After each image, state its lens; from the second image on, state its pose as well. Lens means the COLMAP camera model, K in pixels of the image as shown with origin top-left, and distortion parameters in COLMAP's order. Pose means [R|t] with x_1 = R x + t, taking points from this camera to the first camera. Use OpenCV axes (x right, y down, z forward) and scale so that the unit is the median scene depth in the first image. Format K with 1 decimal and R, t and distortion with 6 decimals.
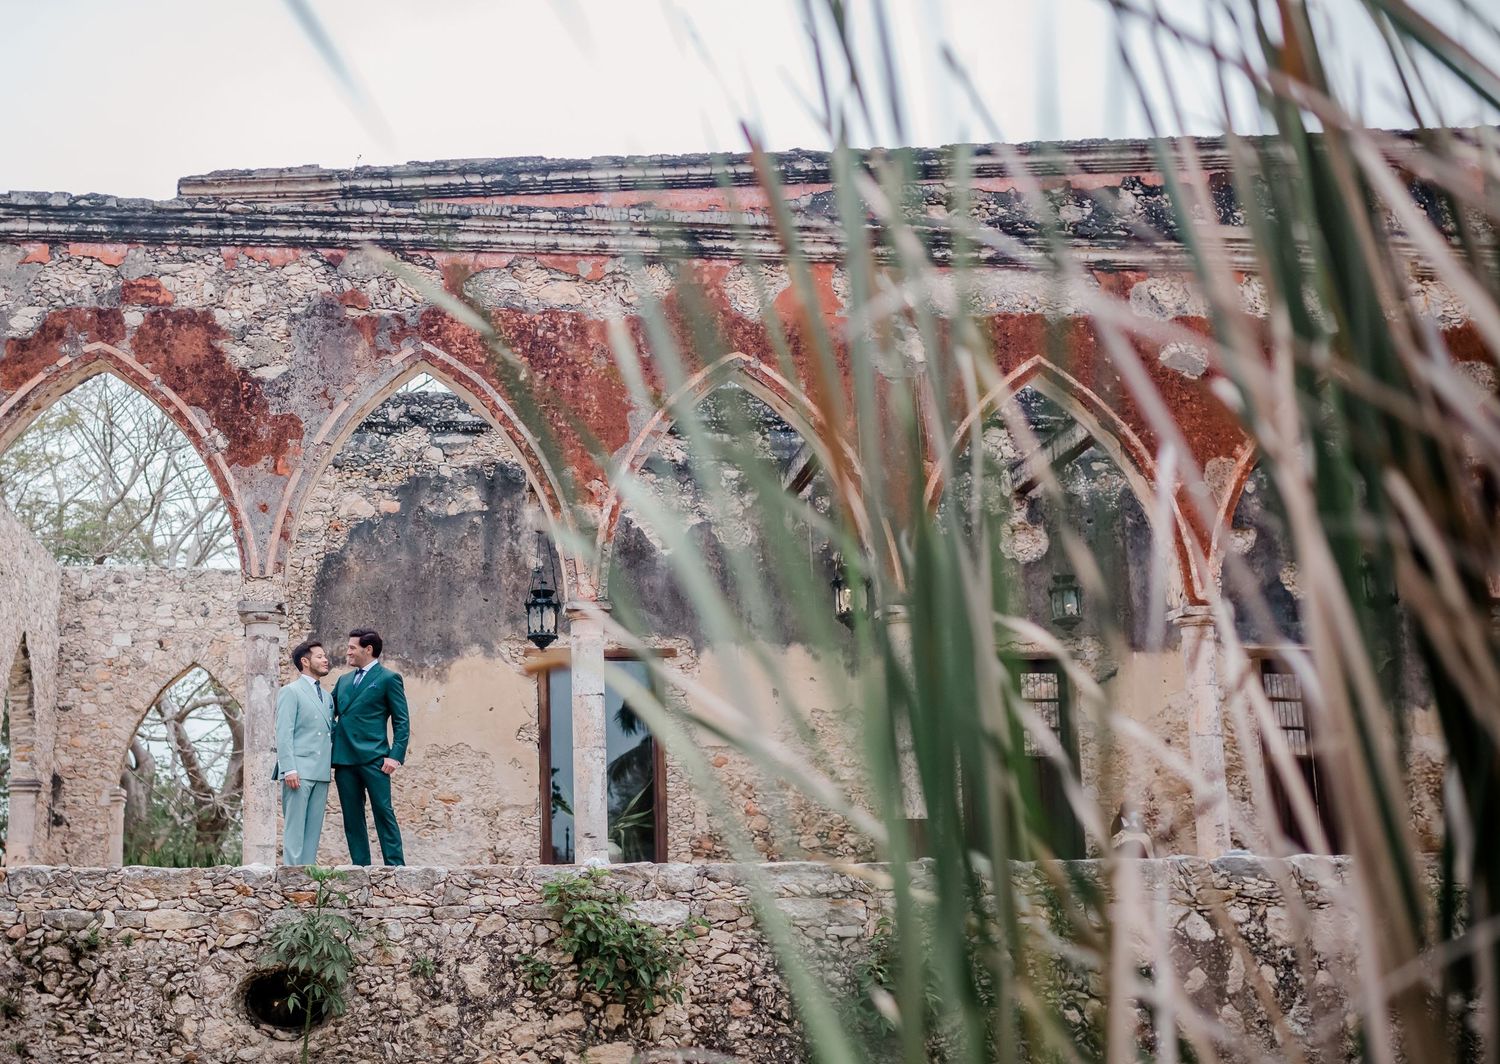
lens RADIAL K [[1727.5, 0, 622.6], [0, 1727.5, 607.1], [0, 0, 1]] dist [-0.058529, 0.048387]
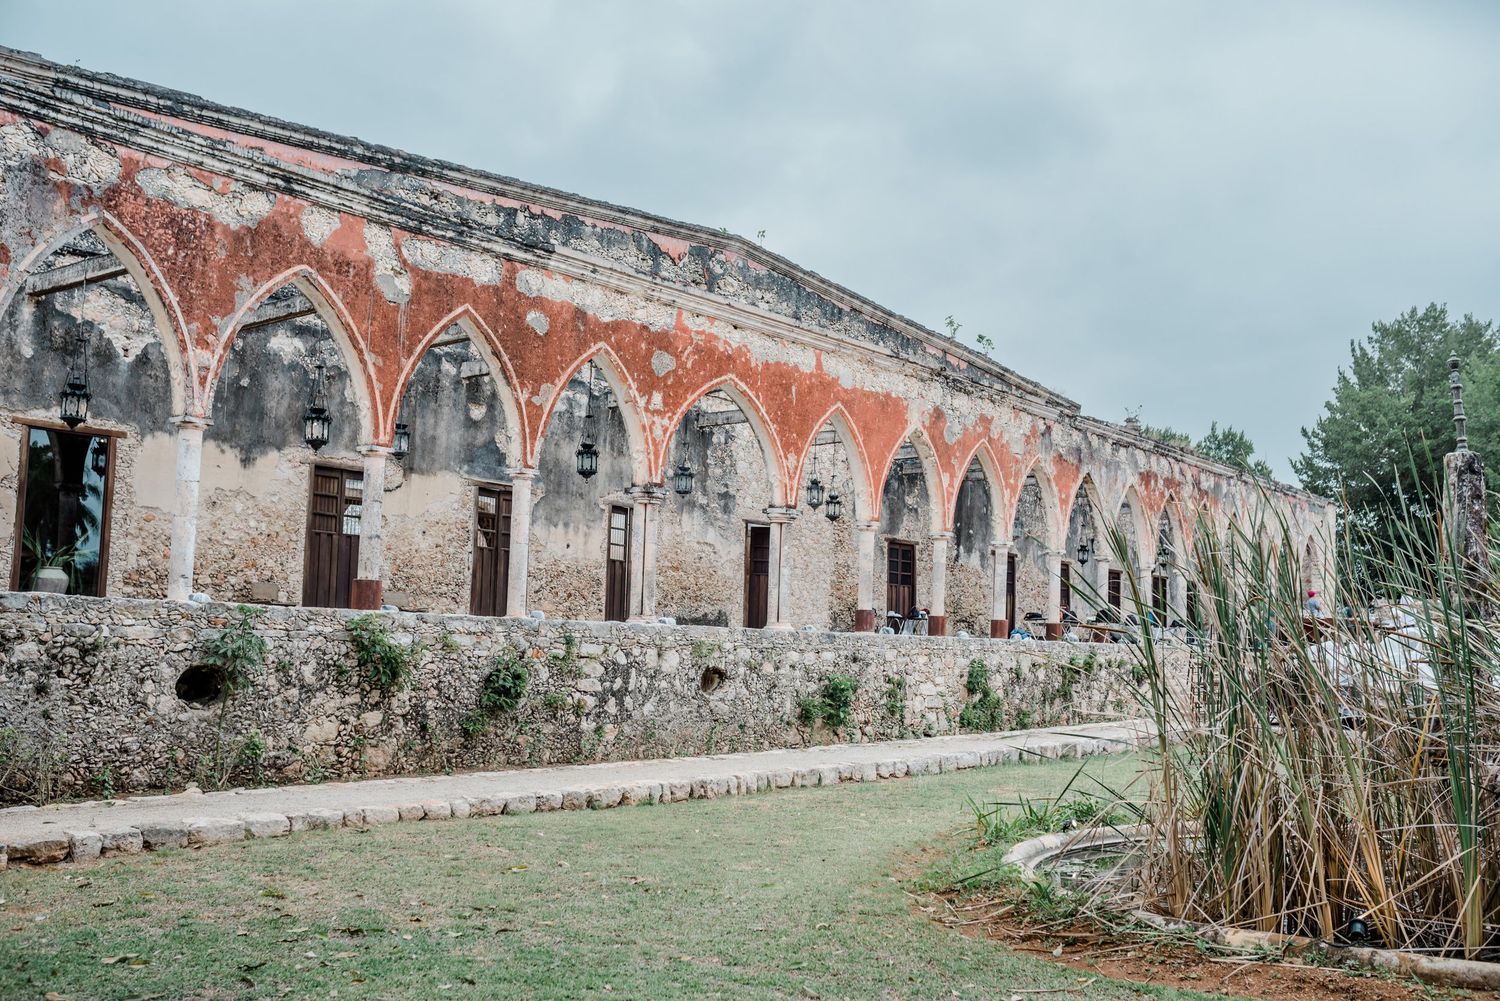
lens RADIAL K [[1425.4, 0, 750.0], [0, 1425.4, 500.5], [0, 0, 1]] dist [0.001481, -0.015409]
pose [[0.713615, 0.108233, 0.692126, -0.506935], [-0.168497, 0.985507, 0.019618, -0.035824], [-0.679972, -0.130621, 0.721510, -0.192235]]
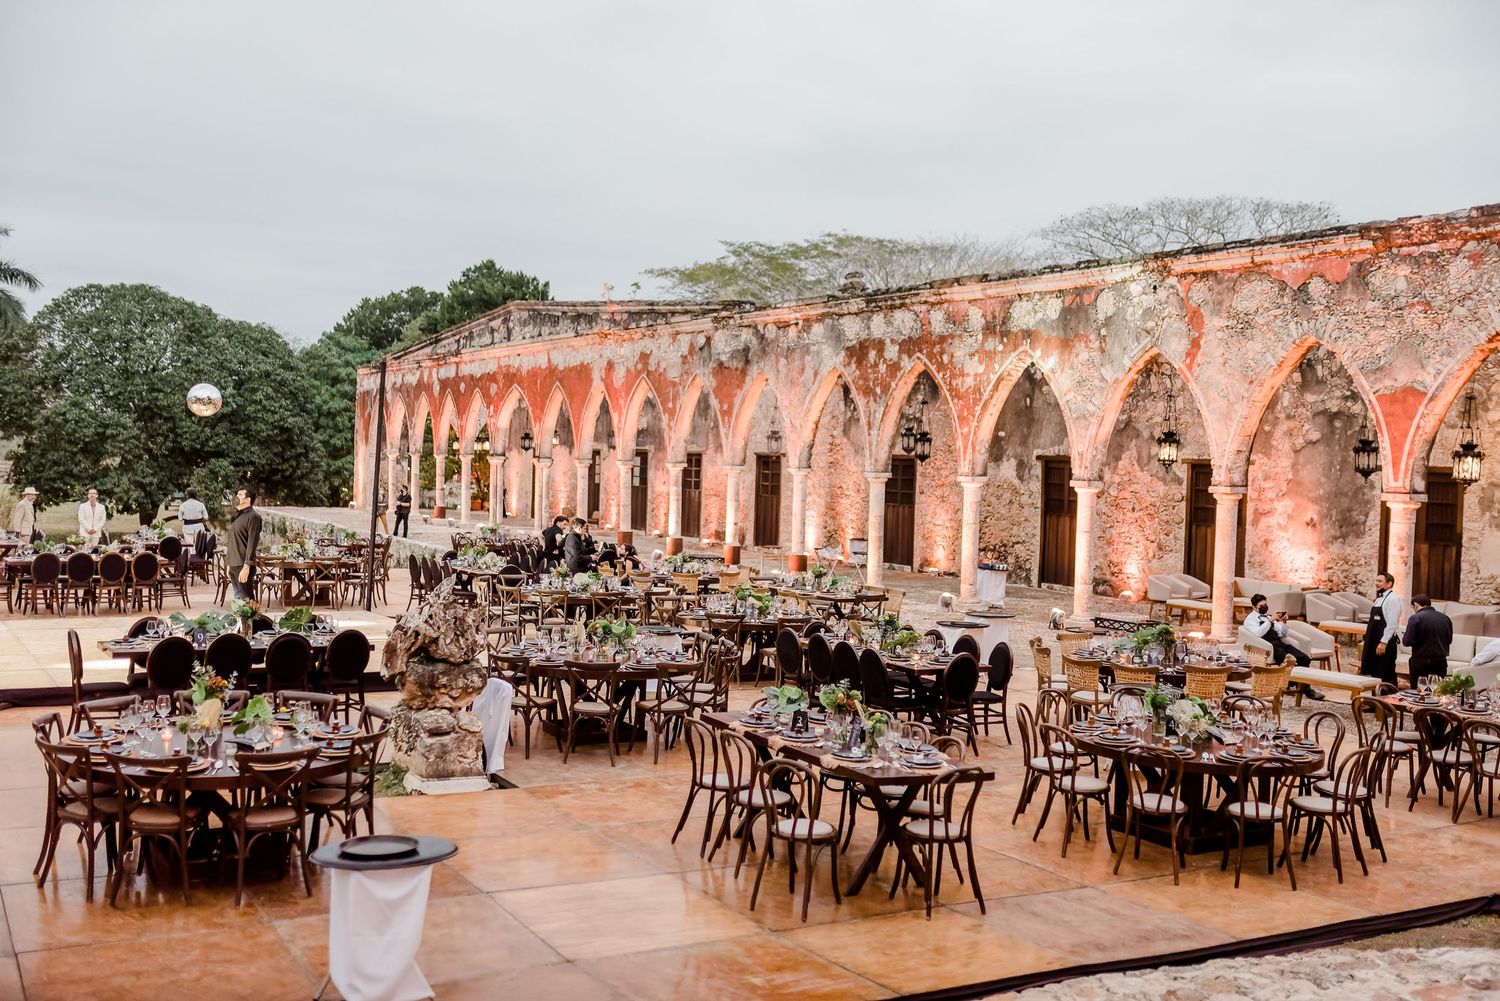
lens RADIAL K [[1425.4, 0, 750.0], [0, 1425.4, 500.5], [0, 0, 1]] dist [0.001481, -0.015409]
pose [[0.407930, 0.056634, -0.911255, 3.582908], [0.129546, 0.984386, 0.119171, -0.201214], [0.903776, -0.166663, 0.394223, 0.321181]]
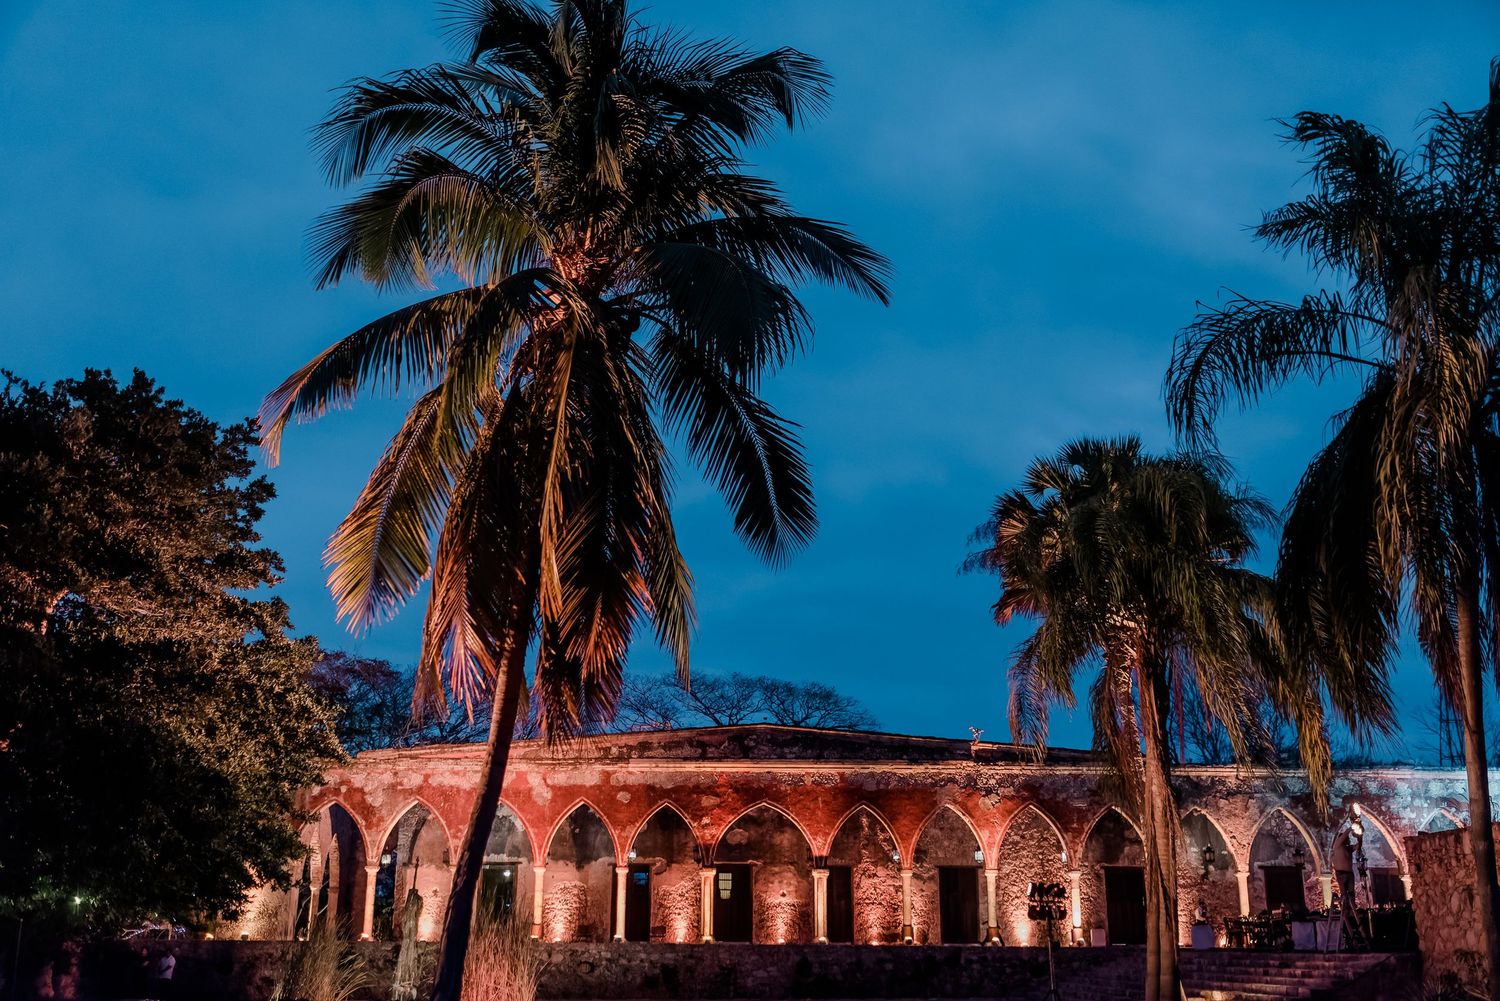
lens RADIAL K [[1425.4, 0, 750.0], [0, 1425.4, 500.5], [0, 0, 1]] dist [0.001481, -0.015409]
pose [[0.995444, -0.004702, -0.095231, 0.936328], [-0.006051, 0.993654, -0.112316, -0.456969], [0.095154, 0.112380, 0.989099, -2.169559]]
